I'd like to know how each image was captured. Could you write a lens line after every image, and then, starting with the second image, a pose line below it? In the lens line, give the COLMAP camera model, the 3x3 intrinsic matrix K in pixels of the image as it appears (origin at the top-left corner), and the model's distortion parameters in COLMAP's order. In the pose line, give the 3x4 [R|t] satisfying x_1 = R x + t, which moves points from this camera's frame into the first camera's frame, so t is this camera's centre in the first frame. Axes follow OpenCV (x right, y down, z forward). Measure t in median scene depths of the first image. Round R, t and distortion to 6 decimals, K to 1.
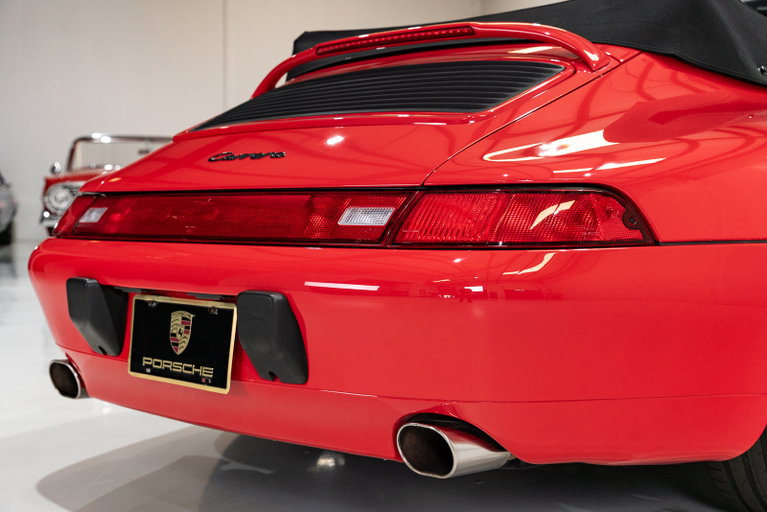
lens RADIAL K [[1087.5, 0, 382.8], [0, 1087.5, 253.6], [0, 0, 1]] dist [0.016474, 0.000000]
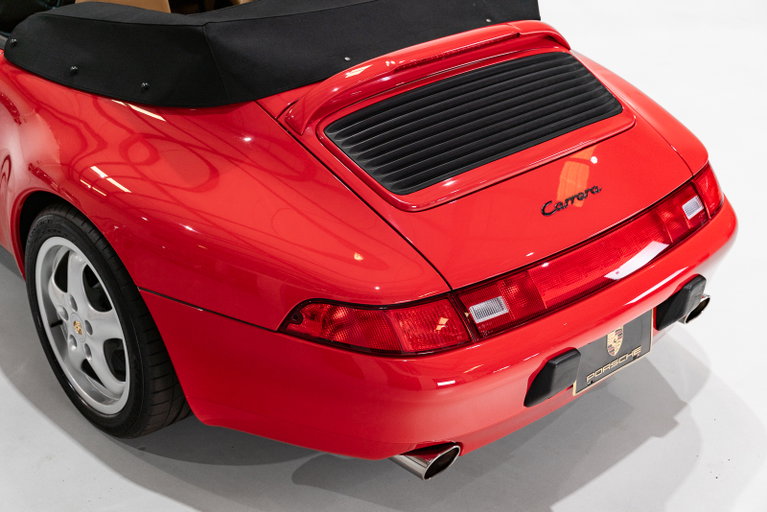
lens RADIAL K [[1087.5, 0, 370.2], [0, 1087.5, 243.9], [0, 0, 1]] dist [0.016474, 0.000000]
pose [[0.099972, -0.464469, 0.879928, -1.349460], [0.021378, 0.885157, 0.464801, -0.668829], [-0.994761, -0.027656, 0.098421, 1.175161]]
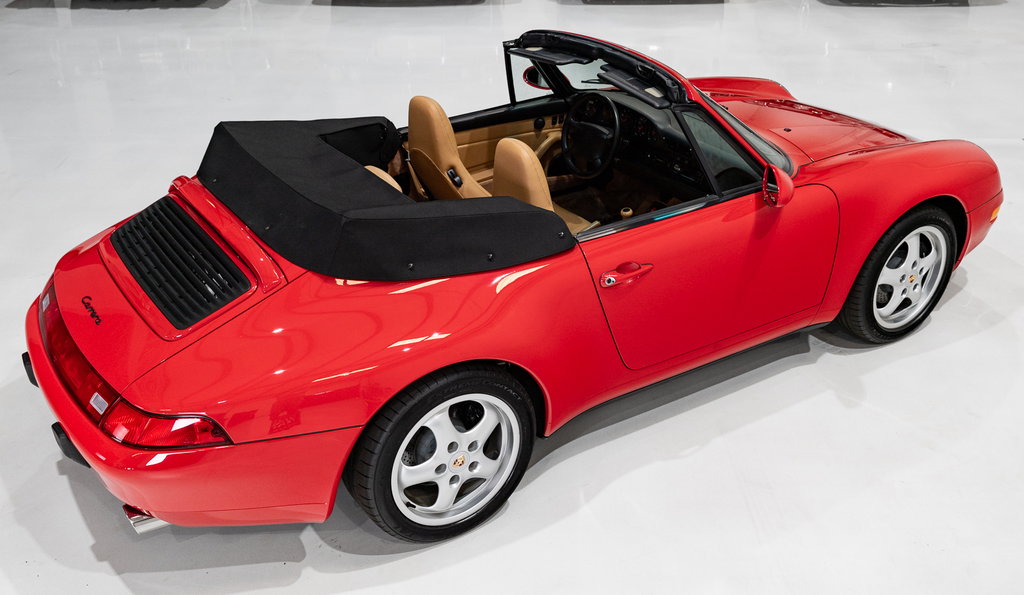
lens RADIAL K [[1019.3, 0, 508.5], [0, 1019.3, 293.5], [0, 0, 1]] dist [0.026716, 0.000000]
pose [[0.965472, 0.113393, -0.234533, 0.947659], [-0.002470, 0.904240, 0.427018, -0.859924], [0.260495, -0.411694, 0.873298, -0.251079]]
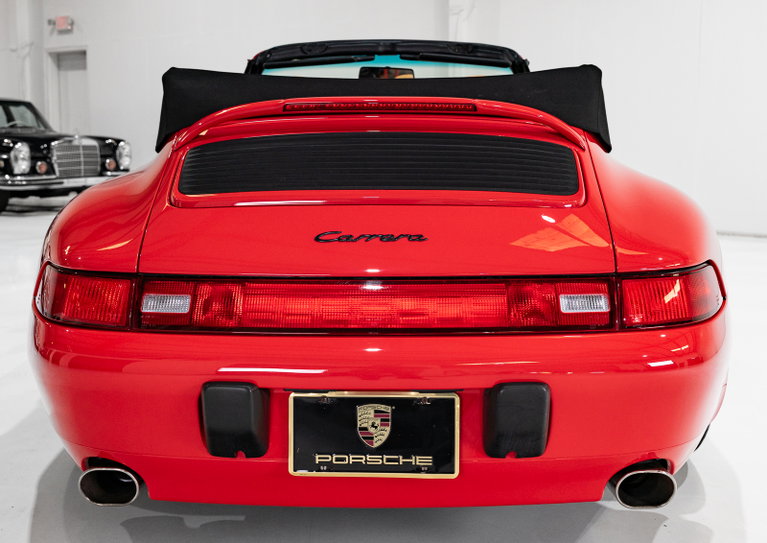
lens RADIAL K [[901.2, 0, 395.0], [0, 901.2, 235.5], [0, 0, 1]] dist [0.005172, 0.000000]
pose [[0.746332, -0.074825, 0.661354, -0.710111], [0.026761, 0.996231, 0.082514, -0.170749], [-0.665035, -0.043885, 0.745522, 0.376184]]
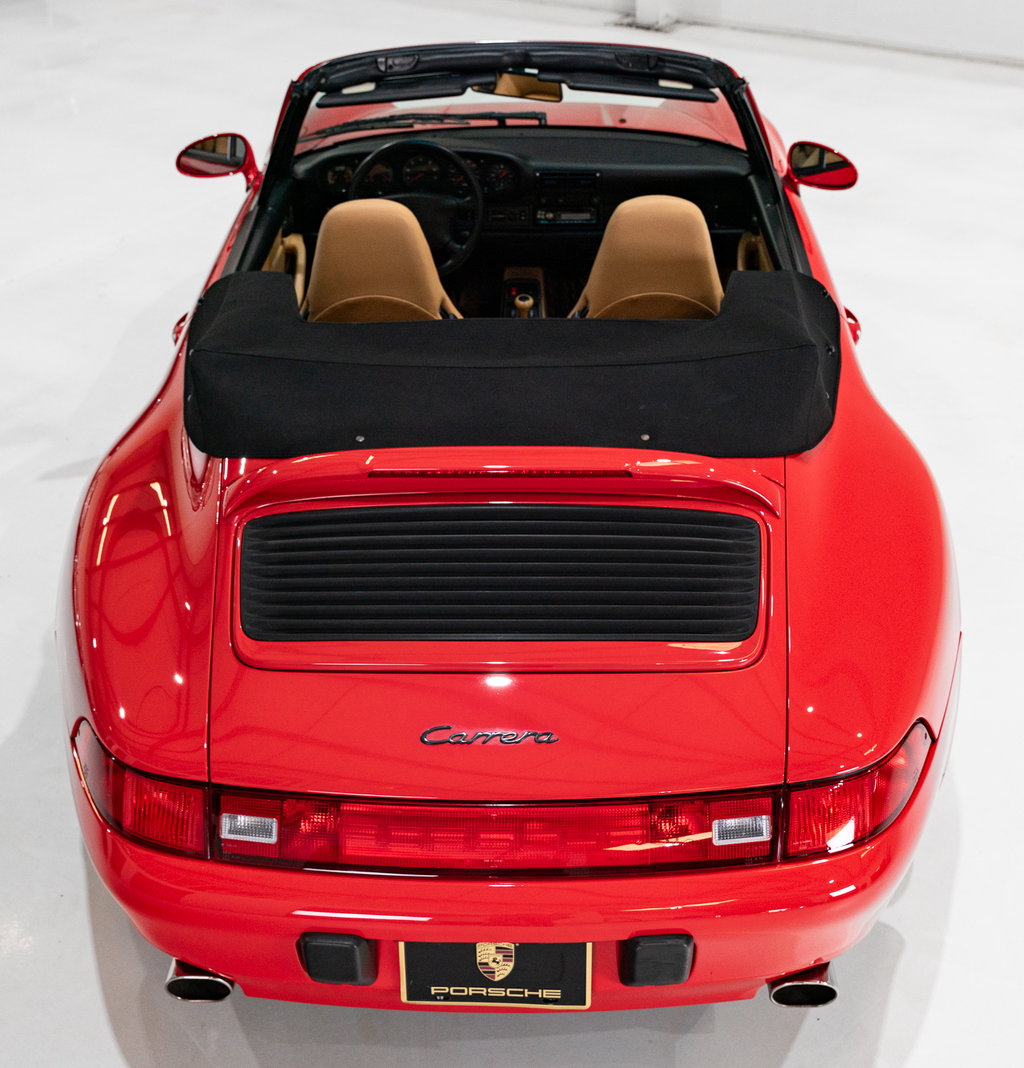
lens RADIAL K [[1577.4, 0, 520.9], [0, 1577.4, 529.4], [0, 0, 1]] dist [0.043542, 0.000000]
pose [[0.757291, -0.340430, 0.557331, -0.775994], [0.040581, 0.876272, 0.480105, -0.863536], [-0.651816, -0.340963, 0.677407, 0.227549]]
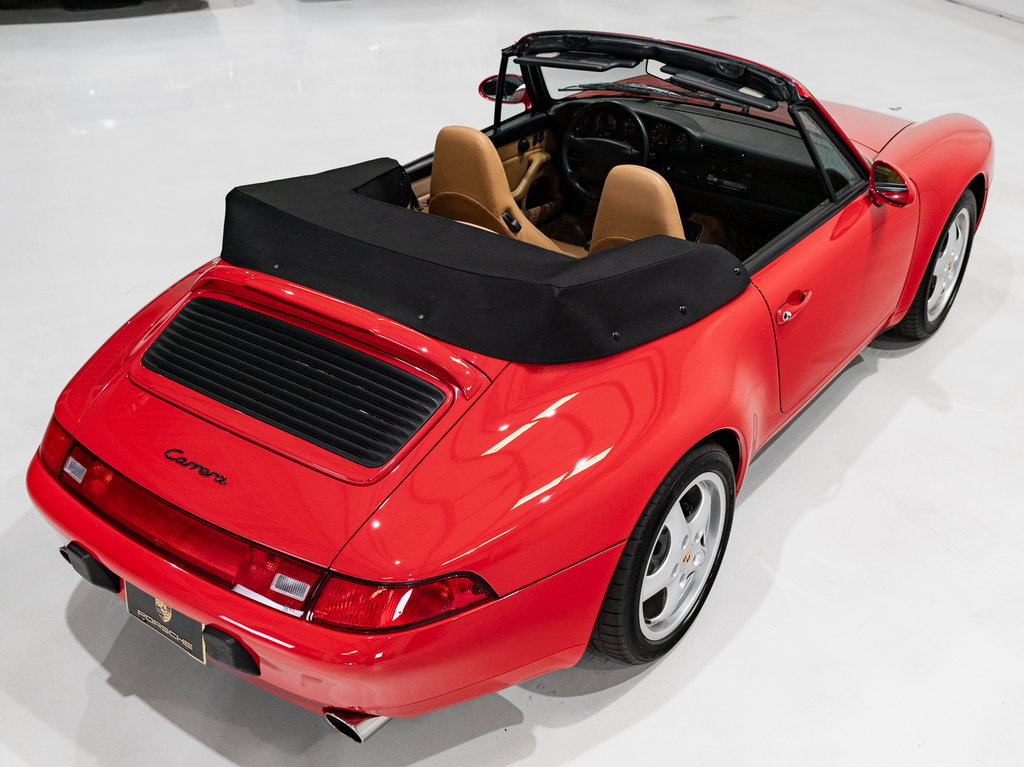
lens RADIAL K [[1156.2, 0, 520.9], [0, 1156.2, 393.7], [0, 0, 1]] dist [0.008162, 0.000000]
pose [[0.994353, -0.053178, 0.091835, 0.138329], [0.002843, 0.878422, 0.477878, -0.851478], [-0.106083, -0.474918, 0.873613, -0.178593]]
